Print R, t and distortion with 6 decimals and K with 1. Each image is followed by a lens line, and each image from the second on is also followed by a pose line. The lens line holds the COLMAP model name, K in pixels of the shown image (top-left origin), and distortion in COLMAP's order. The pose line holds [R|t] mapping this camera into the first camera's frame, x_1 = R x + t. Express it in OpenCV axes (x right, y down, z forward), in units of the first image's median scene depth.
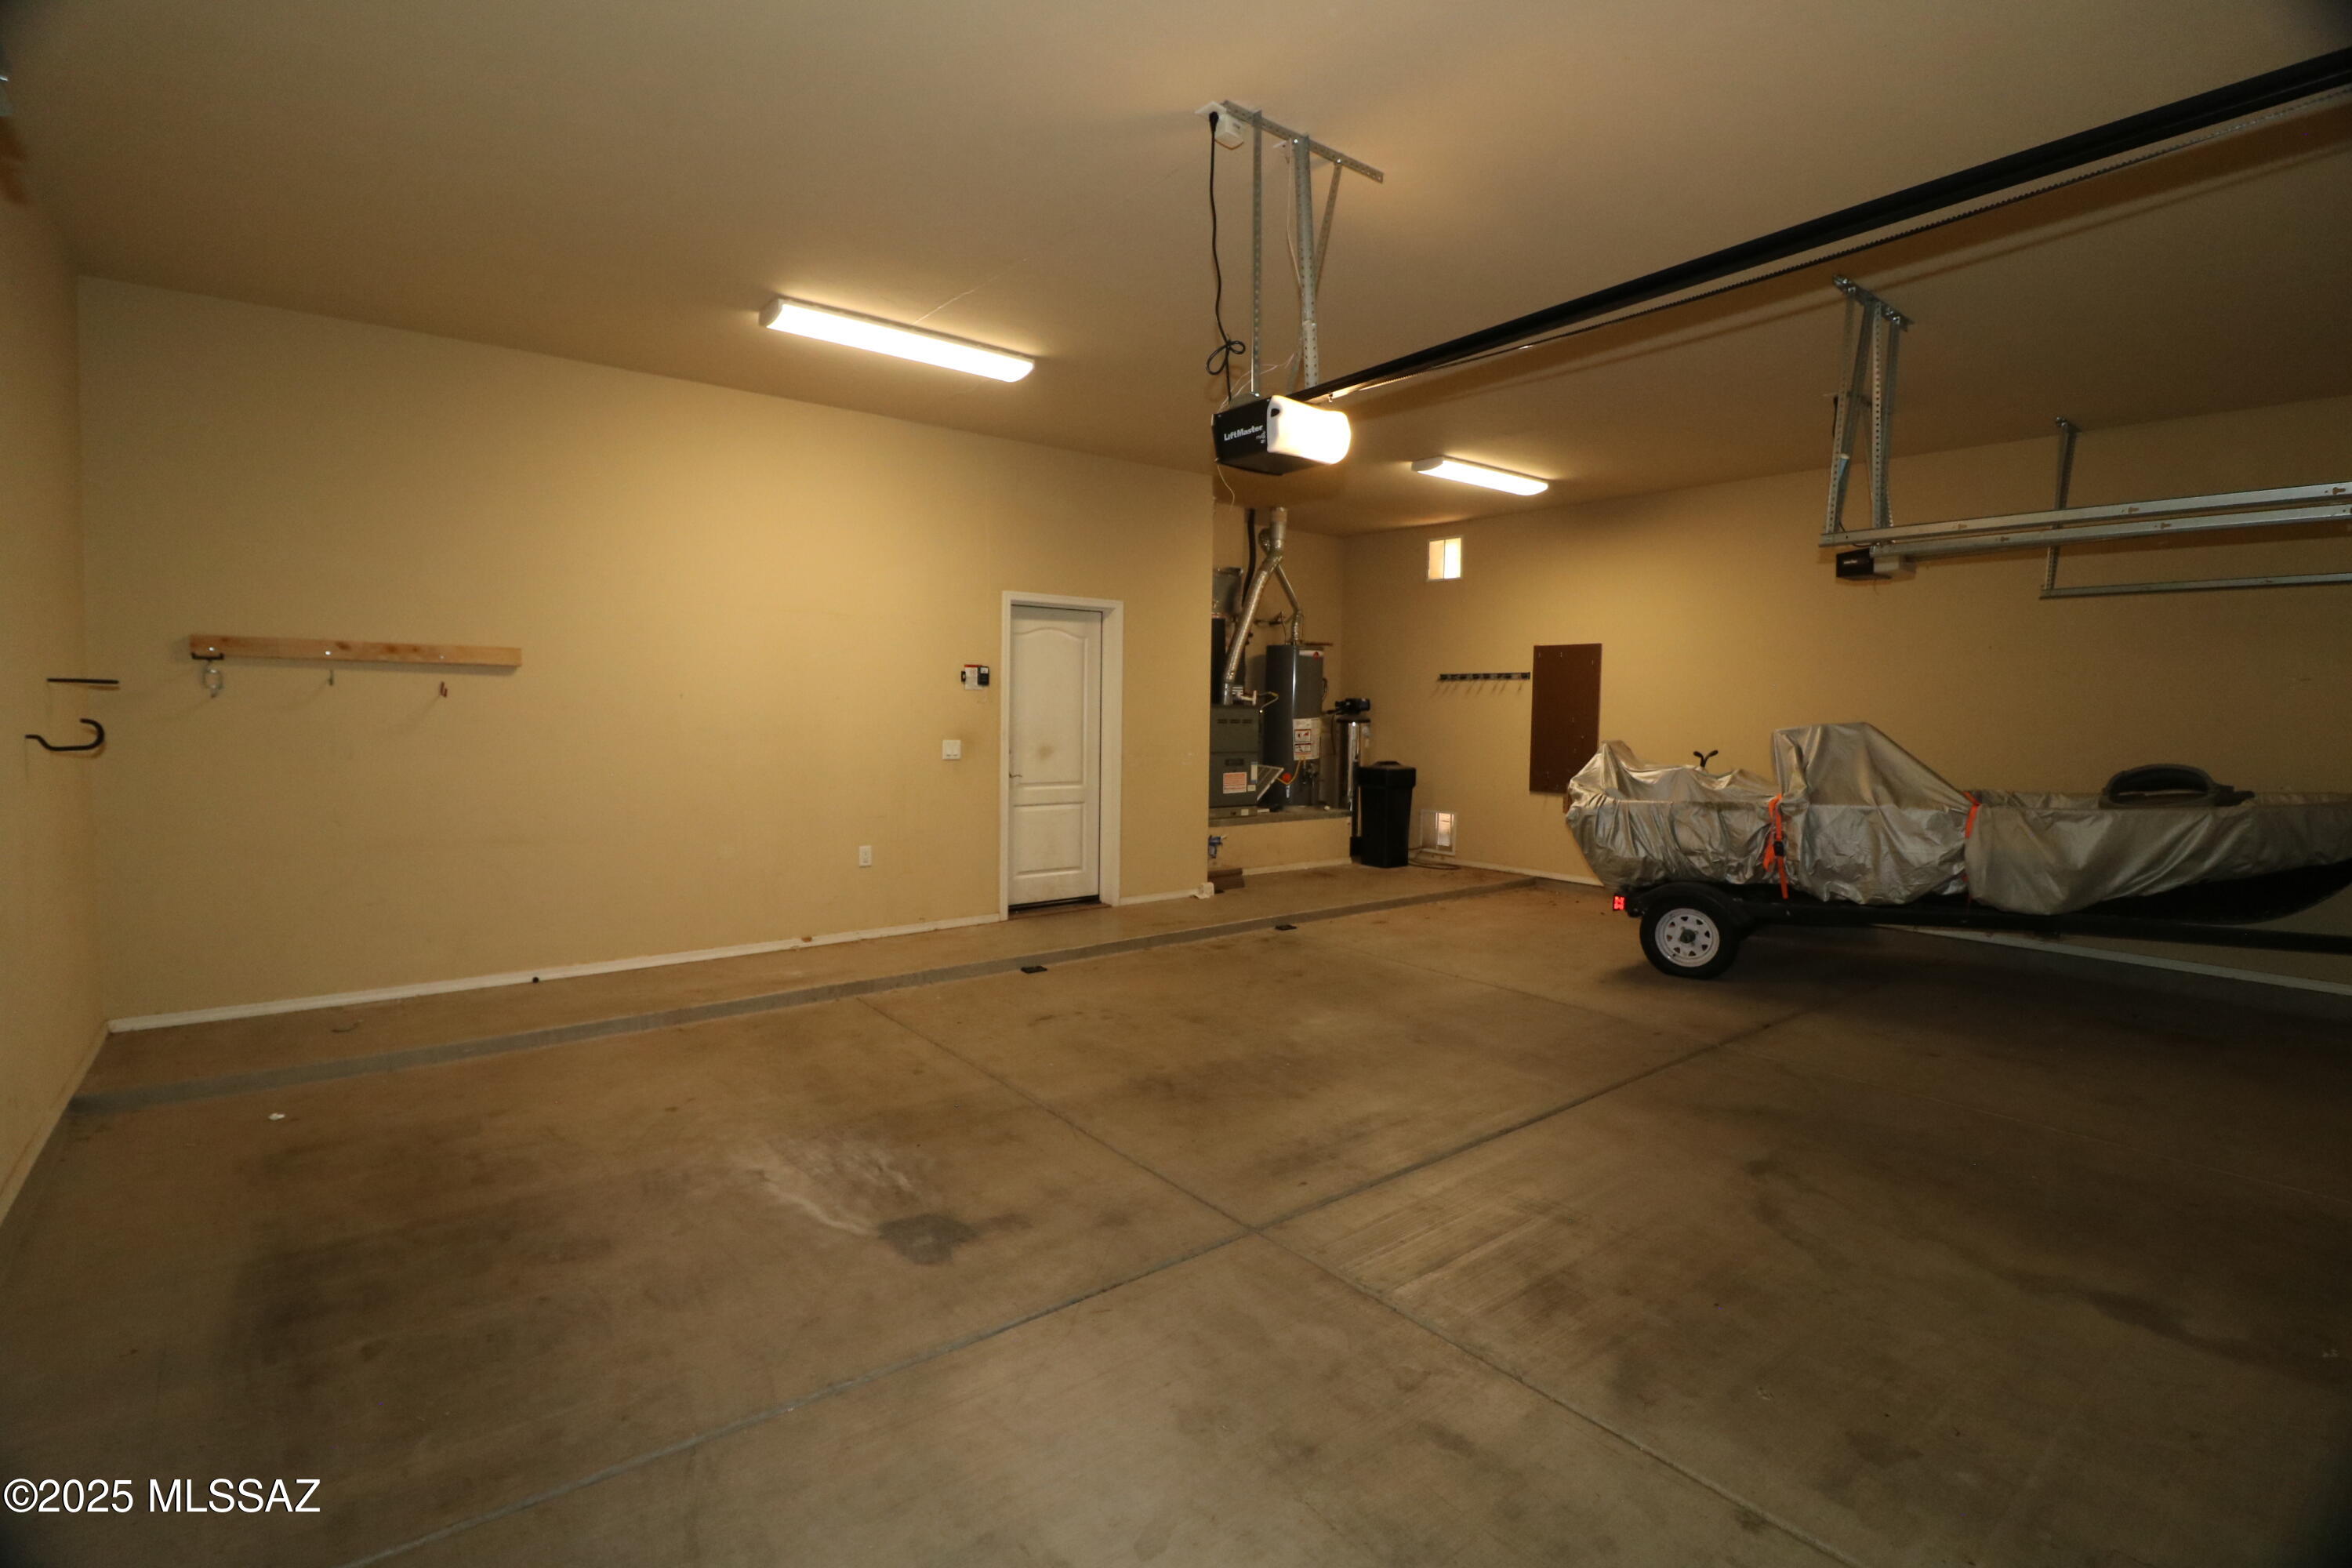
lens RADIAL K [[1095.9, 0, 1172.6], [0, 1095.9, 782.9], [0, 0, 1]] dist [-0.010943, -0.003529]
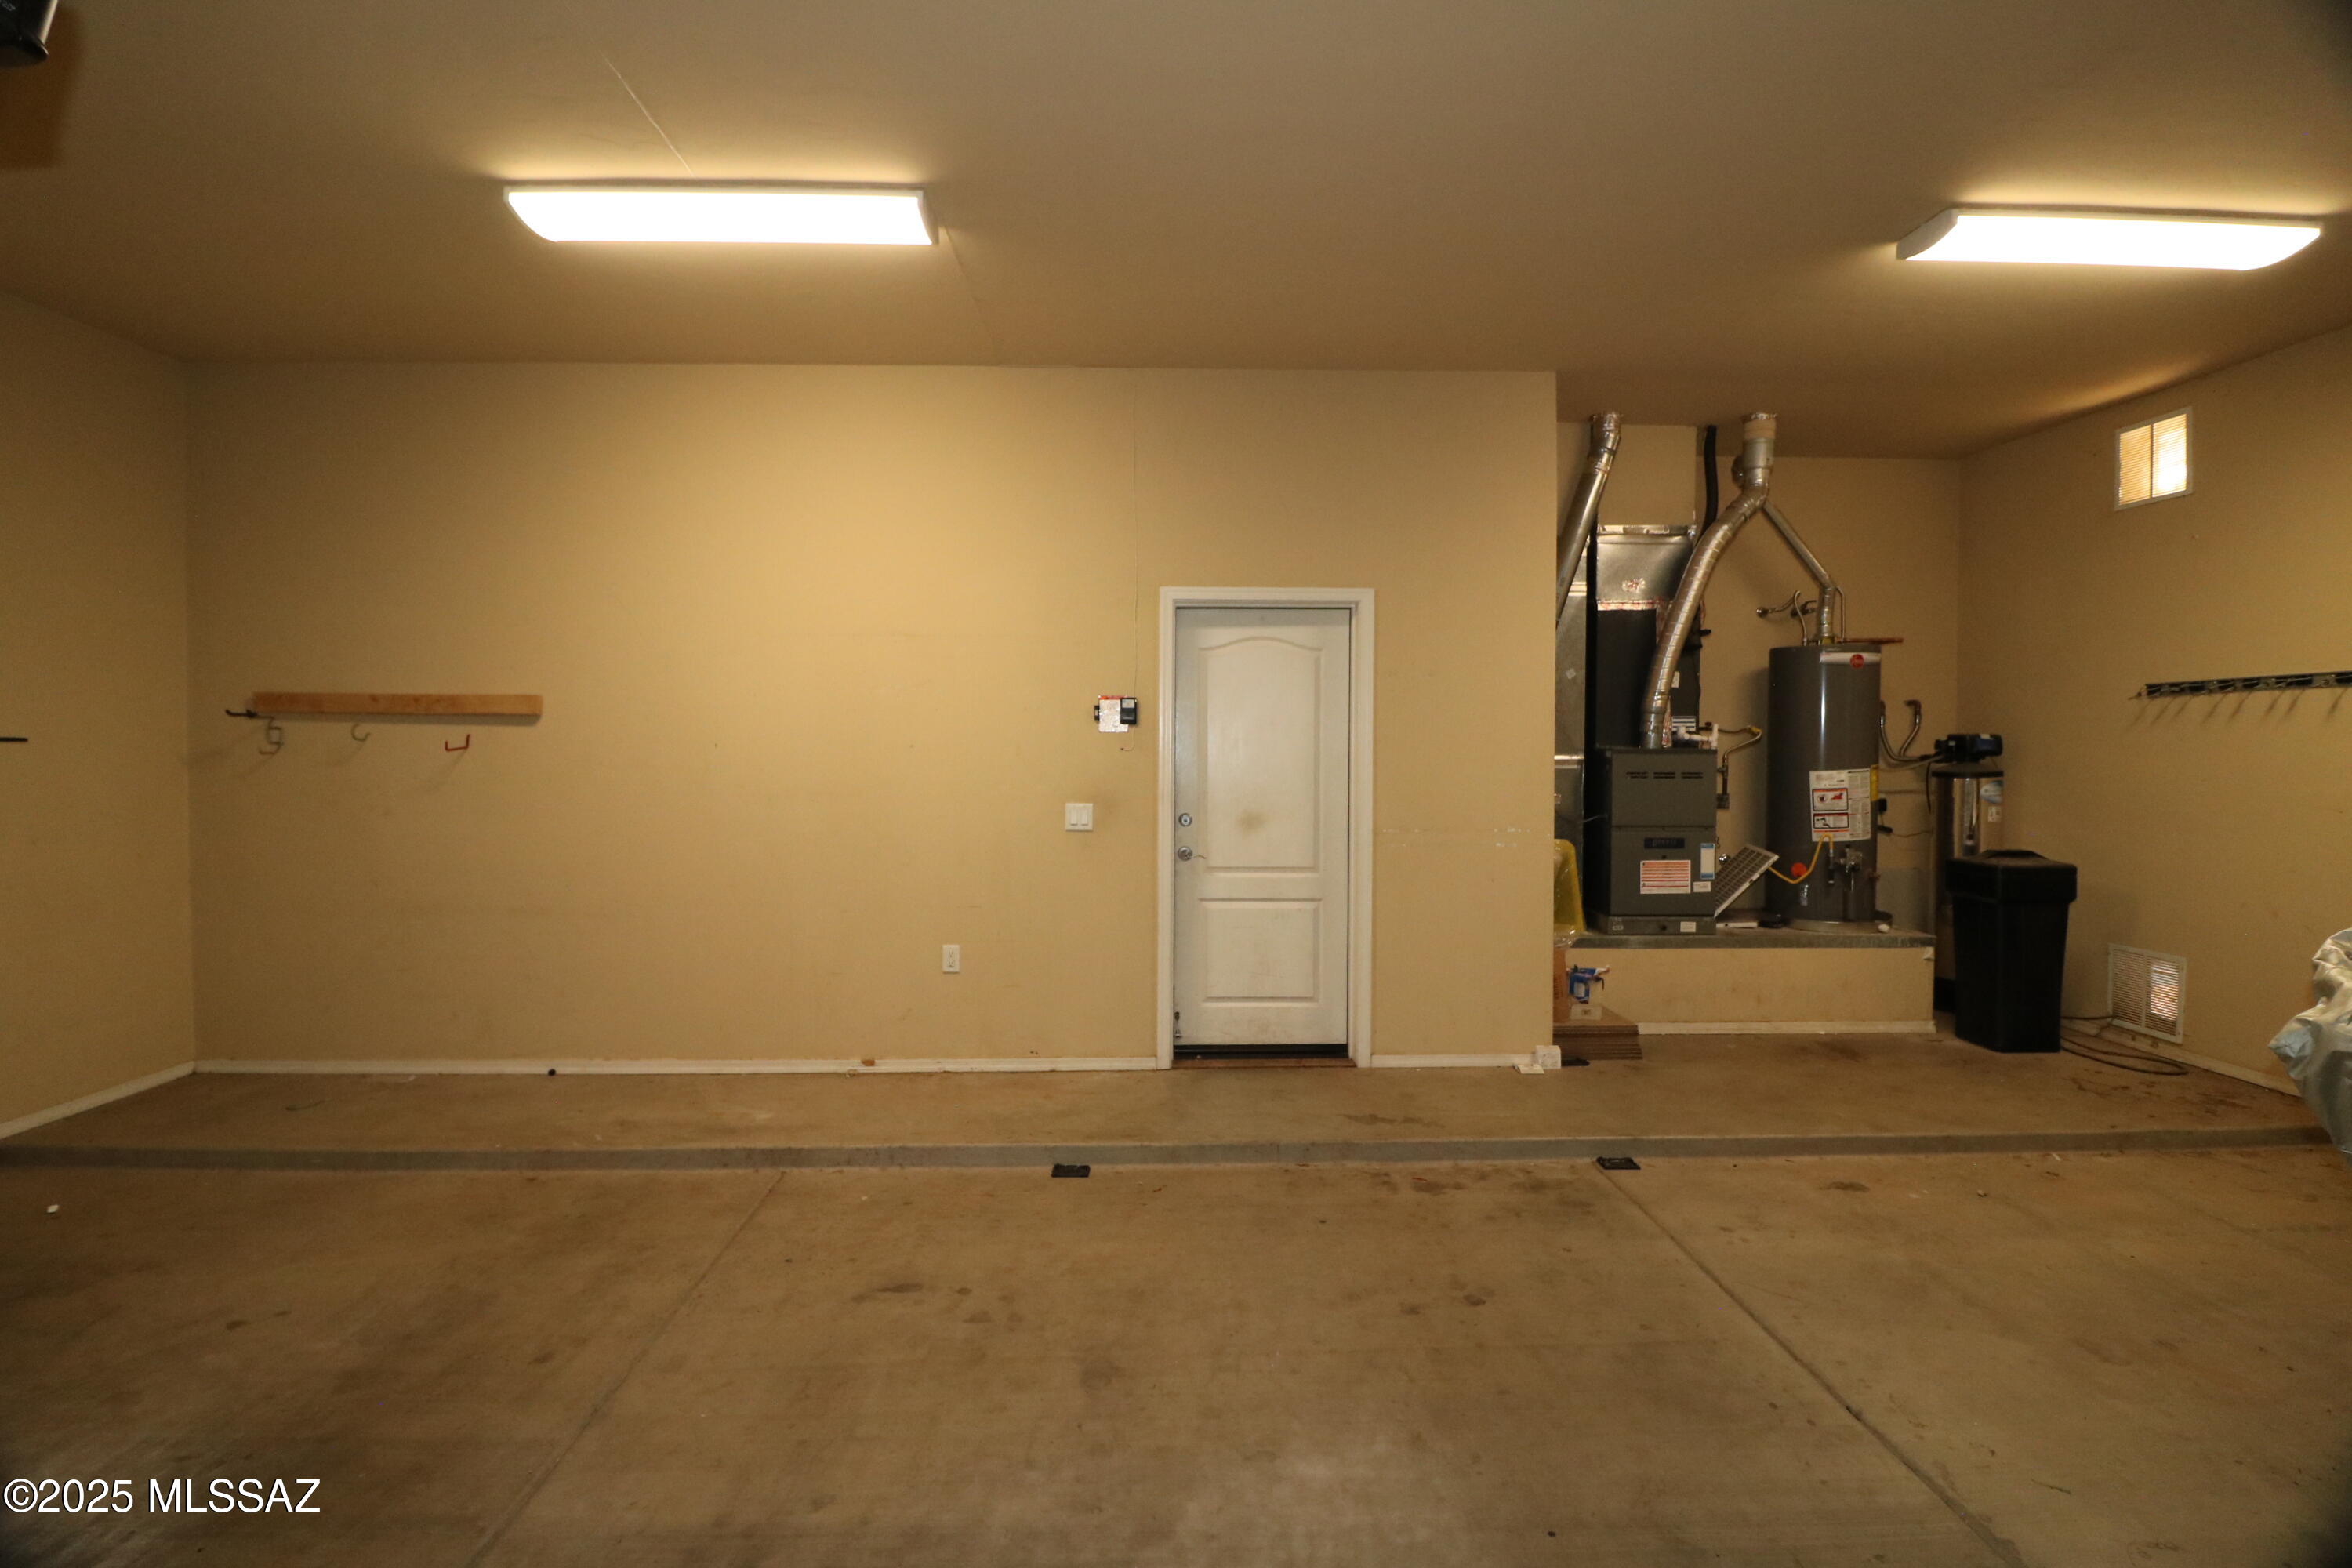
lens RADIAL K [[1095.9, 0, 1180.5], [0, 1095.9, 769.8], [0, 0, 1]] dist [-0.010943, -0.003529]
pose [[0.799385, 0.000368, -0.600818, 0.232412], [-0.033137, 0.998505, -0.043477, -0.027055], [0.599904, 0.054664, 0.798202, 0.400404]]
